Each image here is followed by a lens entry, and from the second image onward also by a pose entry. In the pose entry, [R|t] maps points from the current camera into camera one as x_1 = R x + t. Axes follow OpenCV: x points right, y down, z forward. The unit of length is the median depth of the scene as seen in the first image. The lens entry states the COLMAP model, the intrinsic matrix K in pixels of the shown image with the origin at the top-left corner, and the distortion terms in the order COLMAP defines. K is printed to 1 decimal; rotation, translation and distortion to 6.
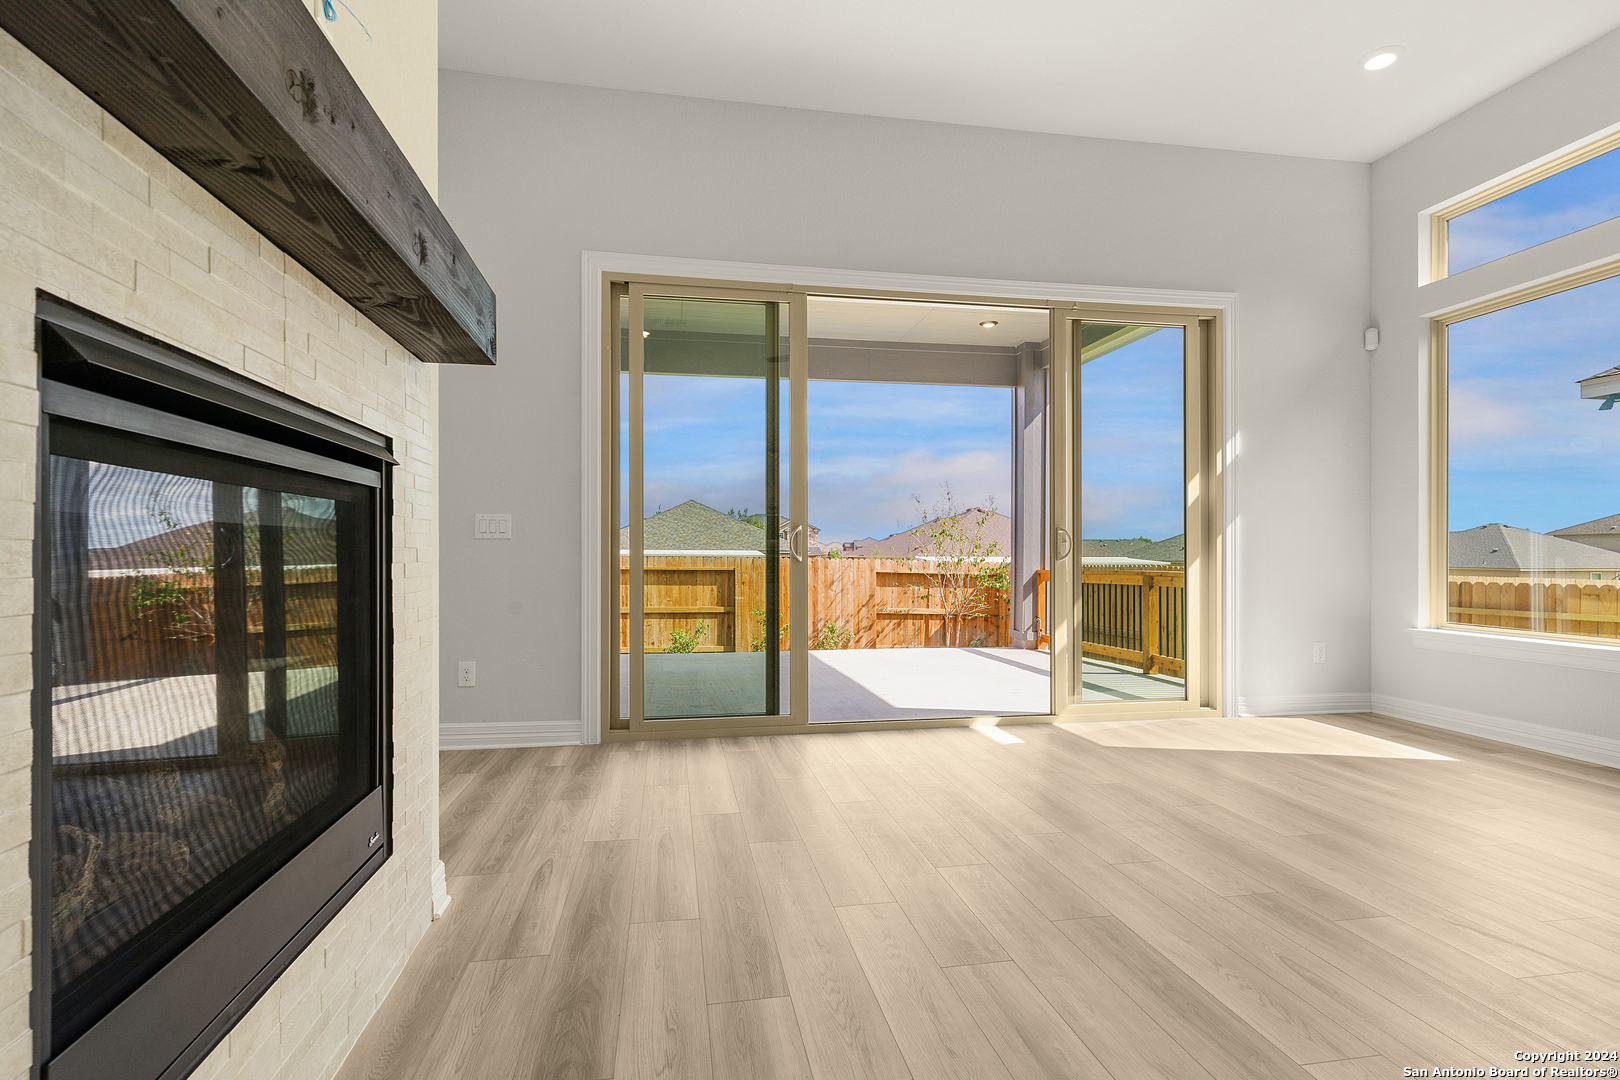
lens RADIAL K [[775.3, 0, 810.0], [0, 775.3, 548.2], [0, 0, 1]] dist [-0.001248, 0.003701]
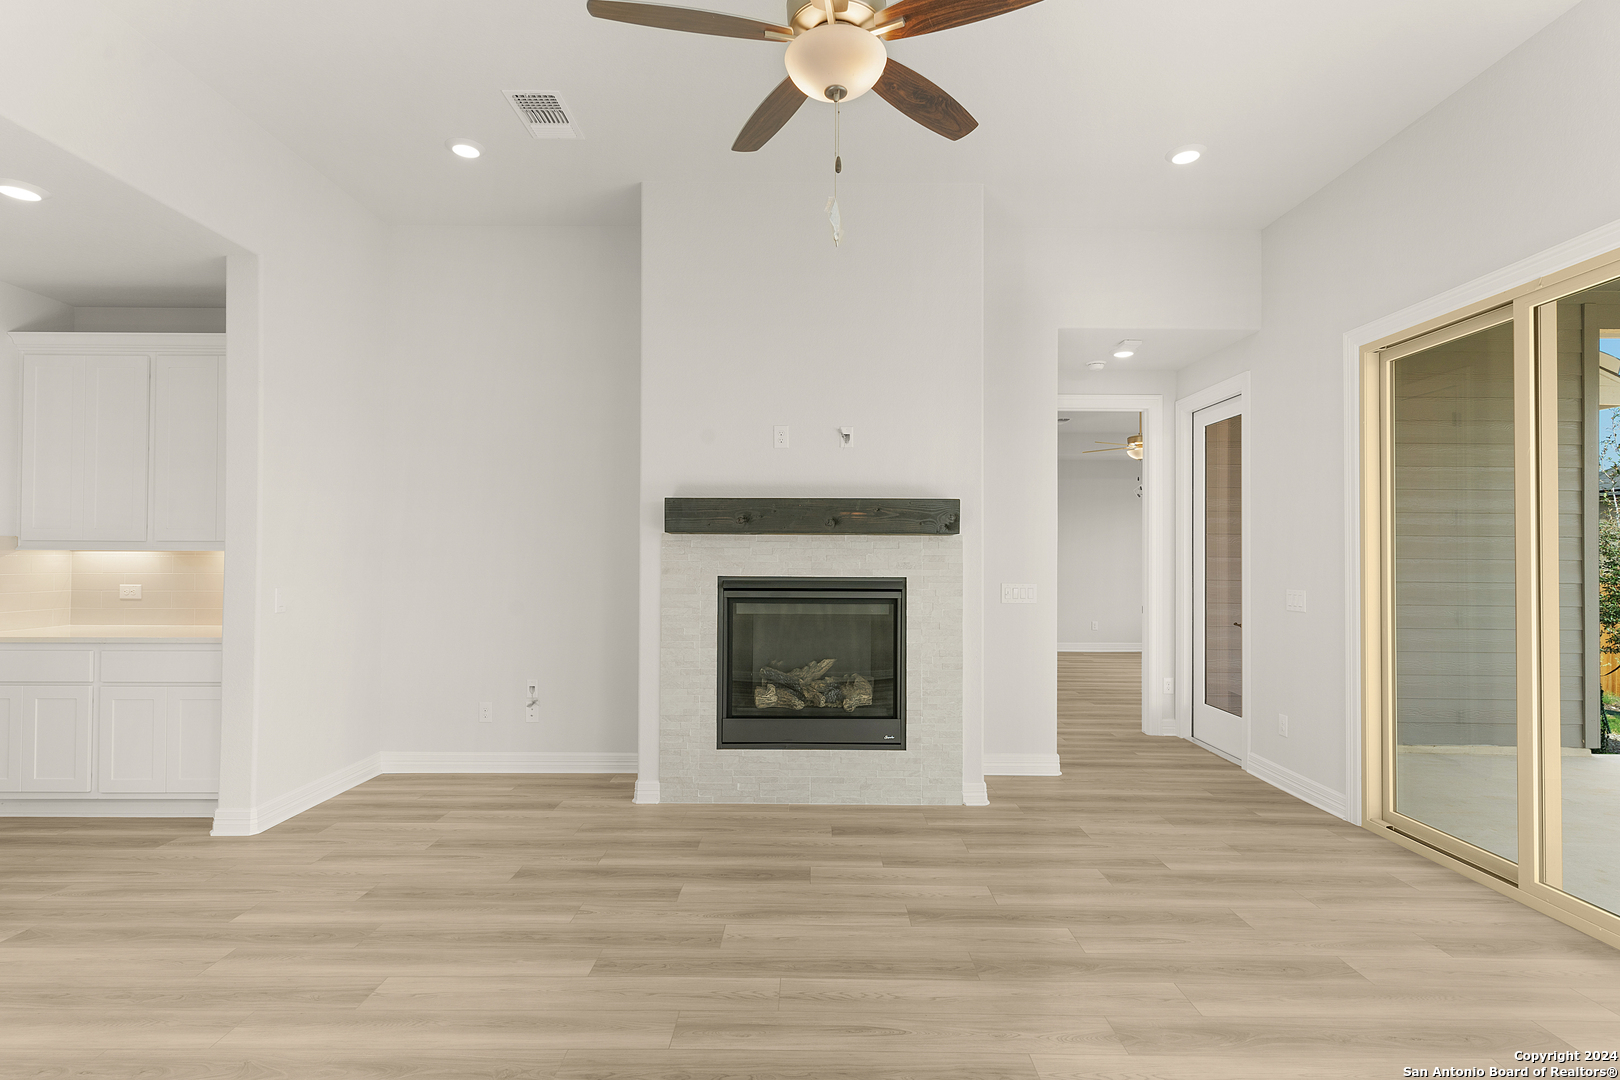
lens RADIAL K [[775.3, 0, 811.5], [0, 775.3, 549.4], [0, 0, 1]] dist [-0.001248, 0.003701]
pose [[-0.175003, -0.012387, -0.984490, 1.110103], [0.005372, 0.999894, -0.013535, -0.121276], [0.984553, -0.007657, -0.174918, 0.655215]]
